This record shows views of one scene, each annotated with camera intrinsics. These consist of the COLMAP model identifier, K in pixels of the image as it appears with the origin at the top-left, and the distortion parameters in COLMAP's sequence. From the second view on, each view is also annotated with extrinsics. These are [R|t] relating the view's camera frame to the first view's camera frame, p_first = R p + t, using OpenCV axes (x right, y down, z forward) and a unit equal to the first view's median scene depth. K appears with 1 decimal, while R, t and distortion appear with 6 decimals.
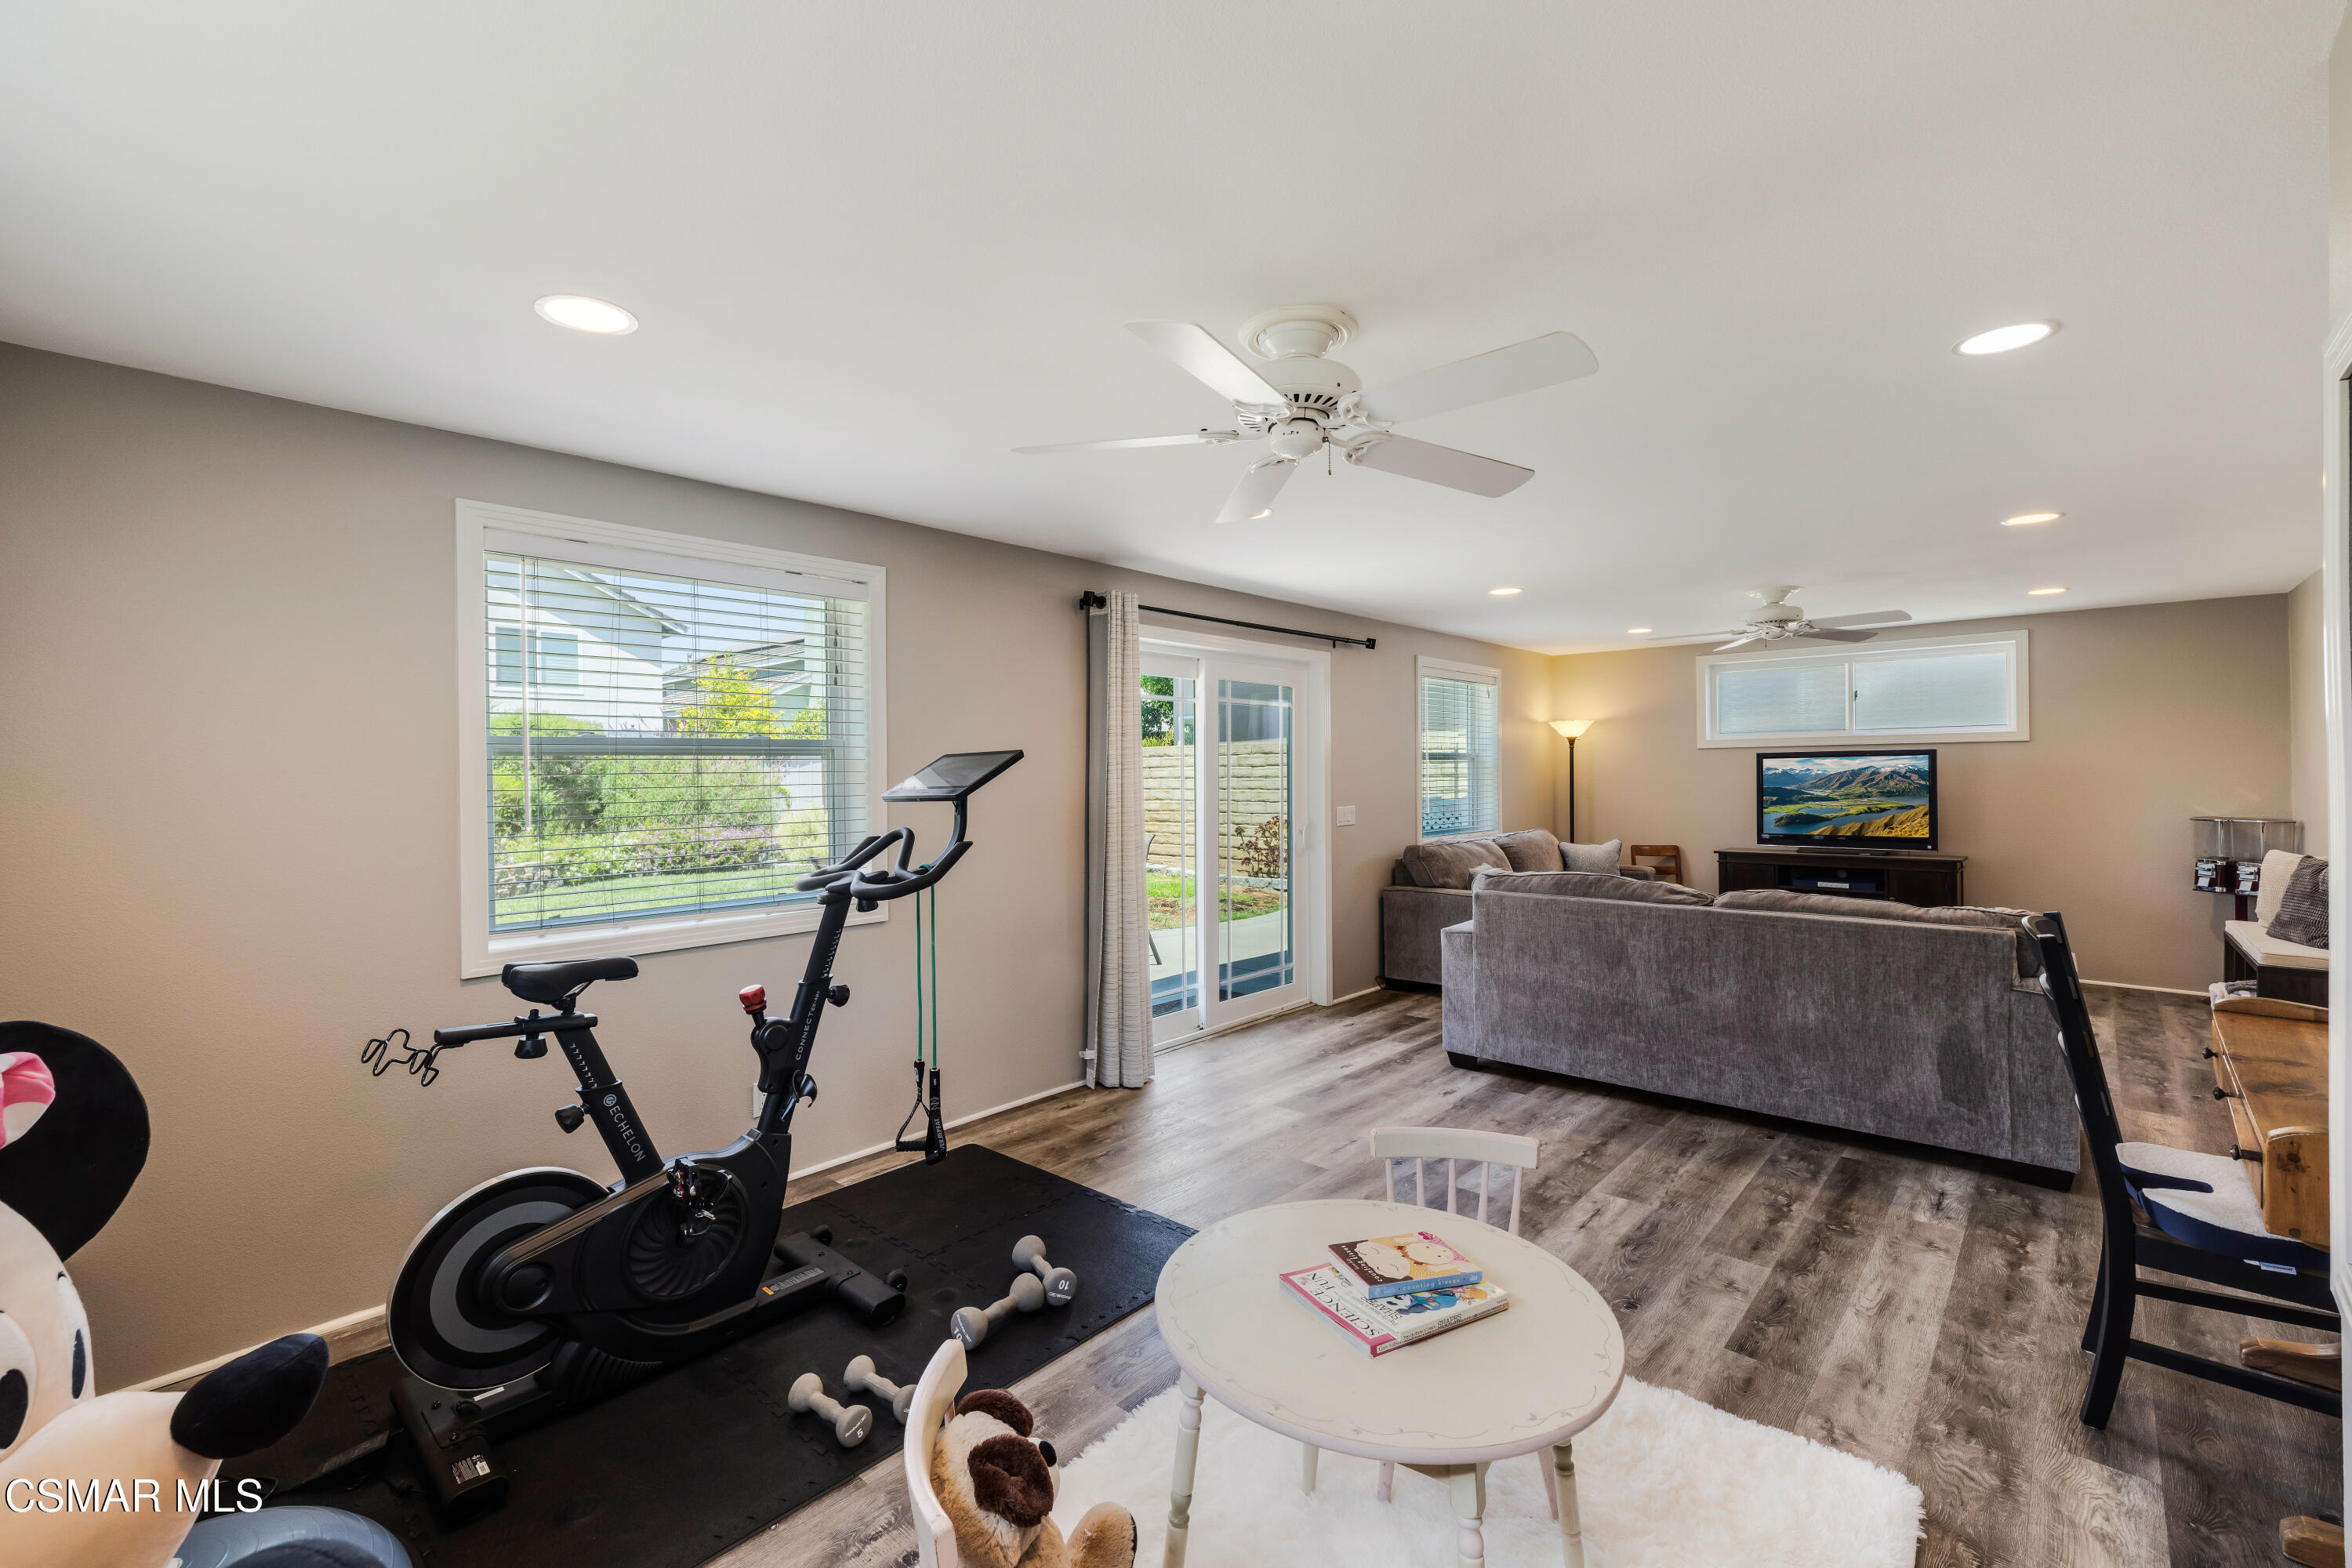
lens RADIAL K [[984.4, 0, 1167.3], [0, 984.4, 773.4], [0, 0, 1]] dist [-0.001022, 0.000504]
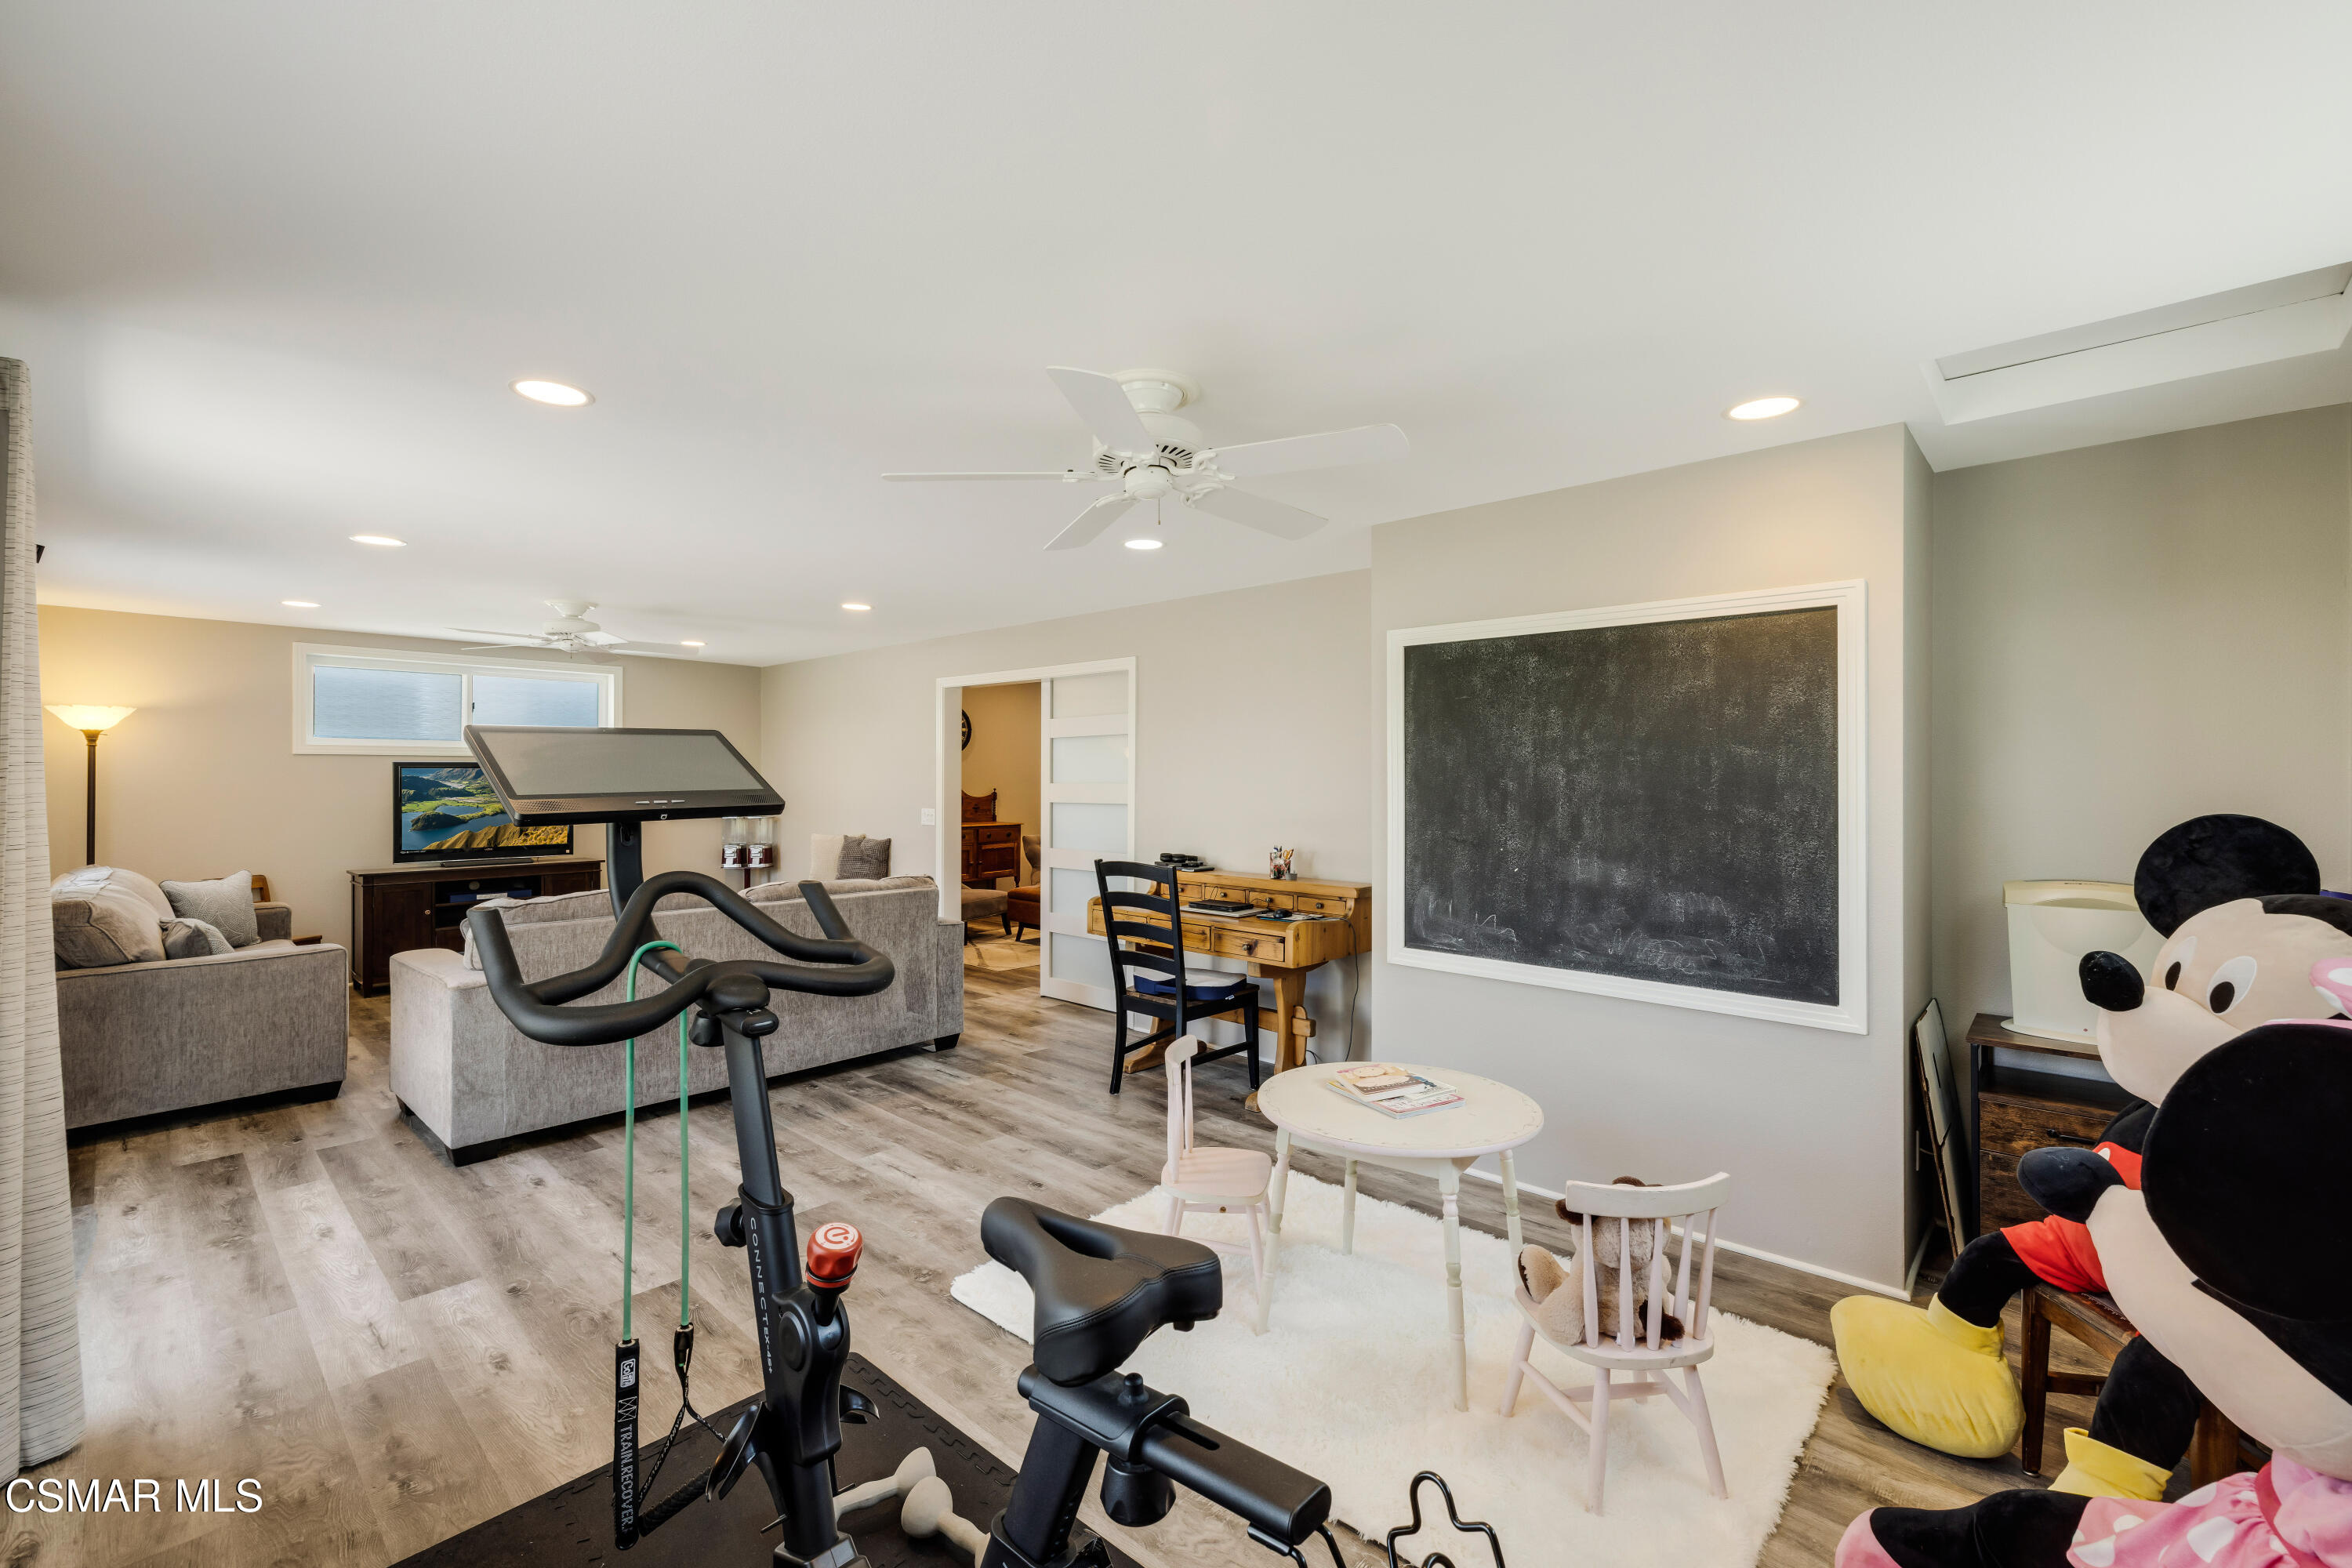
lens RADIAL K [[994.3, 0, 1147.4], [0, 994.3, 787.7], [0, 0, 1]] dist [0.000481, 0.004779]
pose [[0.019262, 0.002260, 0.999812, -0.639628], [0.001433, 0.999996, -0.002288, 0.012715], [-0.999813, 0.001476, 0.019258, 0.627112]]
